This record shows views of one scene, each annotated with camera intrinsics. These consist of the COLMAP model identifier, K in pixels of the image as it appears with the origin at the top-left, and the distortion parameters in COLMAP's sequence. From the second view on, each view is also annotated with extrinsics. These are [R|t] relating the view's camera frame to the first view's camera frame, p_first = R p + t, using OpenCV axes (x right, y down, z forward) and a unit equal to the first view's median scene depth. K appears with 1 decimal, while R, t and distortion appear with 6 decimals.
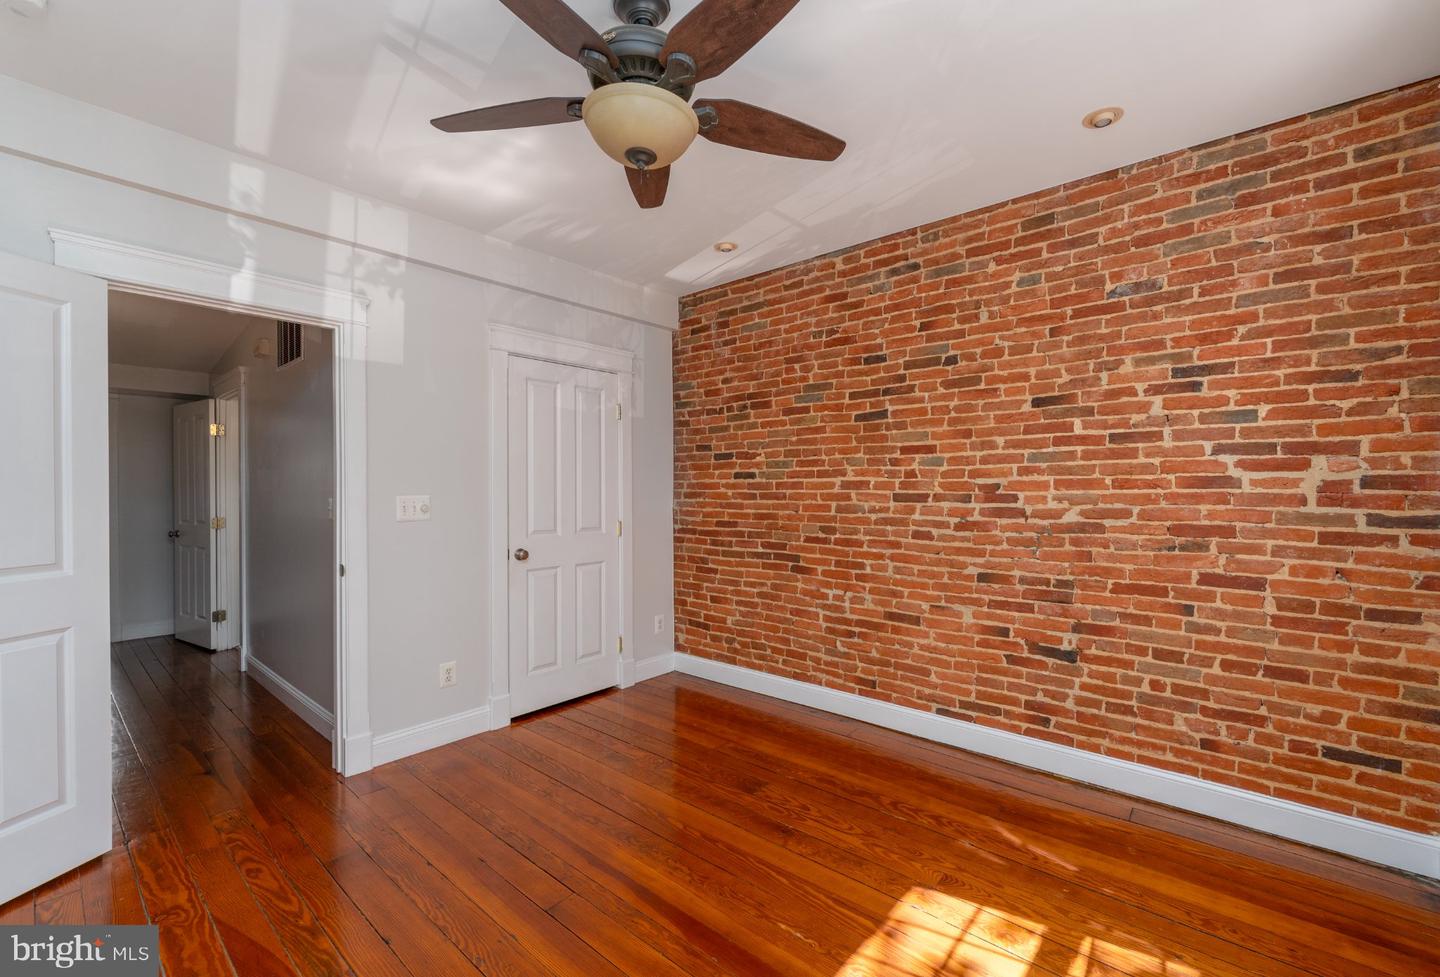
lens RADIAL K [[611.9, 0, 720.0], [0, 611.9, 488.5], [0, 0, 1]] dist [0.000824, 0.000141]
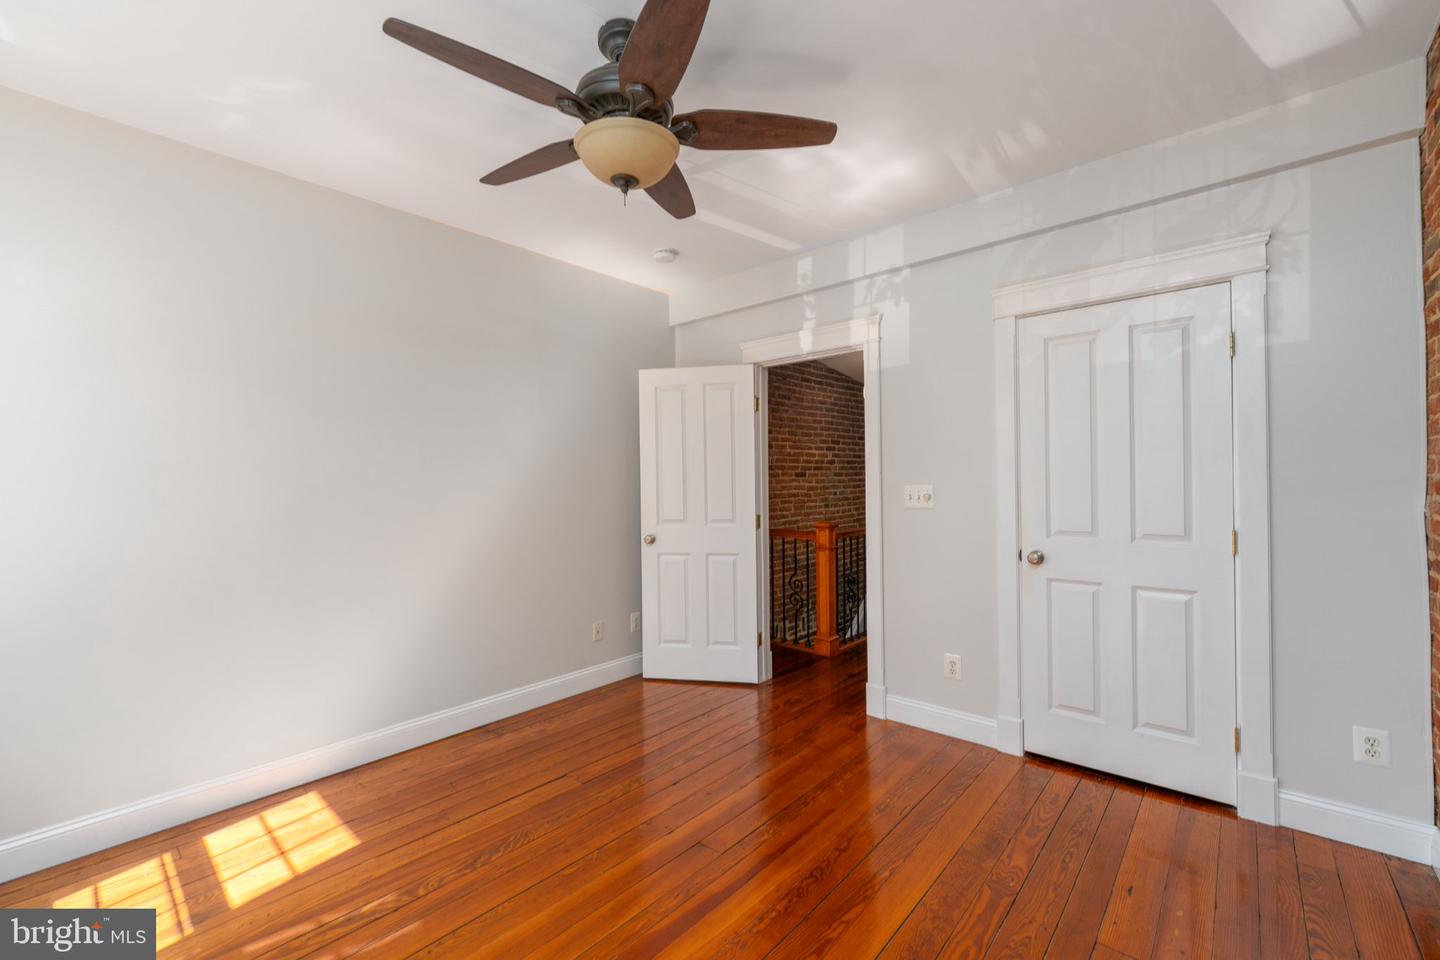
lens RADIAL K [[594.7, 0, 722.8], [0, 594.7, 481.0], [0, 0, 1]] dist [0.000605, 0.000136]
pose [[-0.002715, -0.001657, -0.999995, 0.485515], [0.009323, 0.999955, -0.001683, 0.003140], [0.999953, -0.009328, -0.002699, 0.602952]]
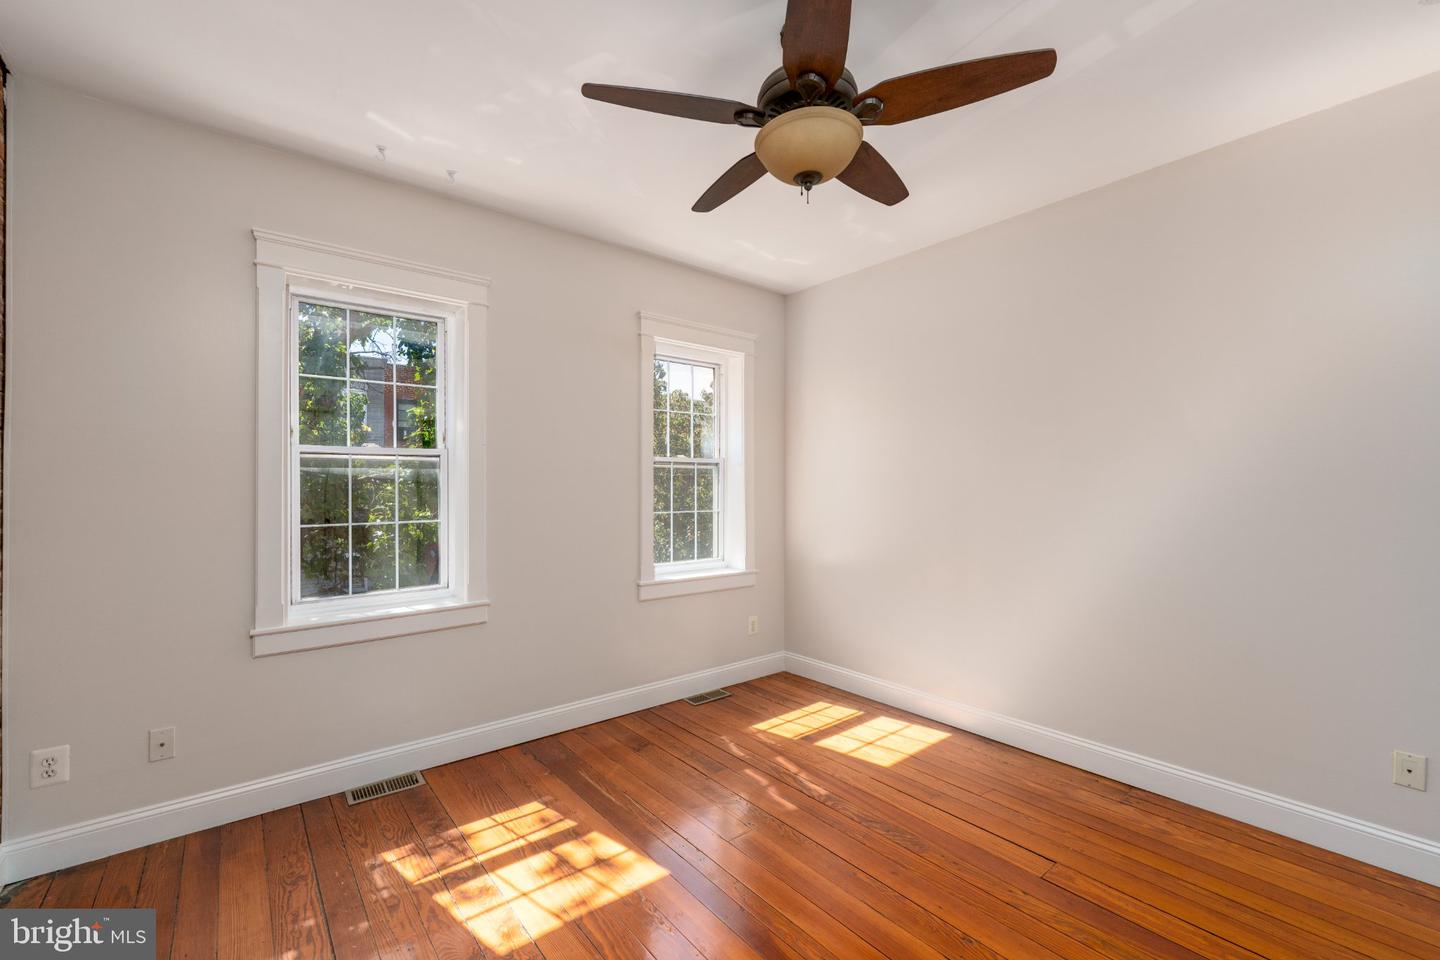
lens RADIAL K [[594.7, 0, 722.8], [0, 594.7, 481.0], [0, 0, 1]] dist [0.000605, 0.000136]
pose [[-0.988522, 0.000891, 0.151072, -0.064486], [0.000487, 0.999996, -0.002707, -0.000895], [-0.151073, -0.002603, -0.988519, 1.051773]]
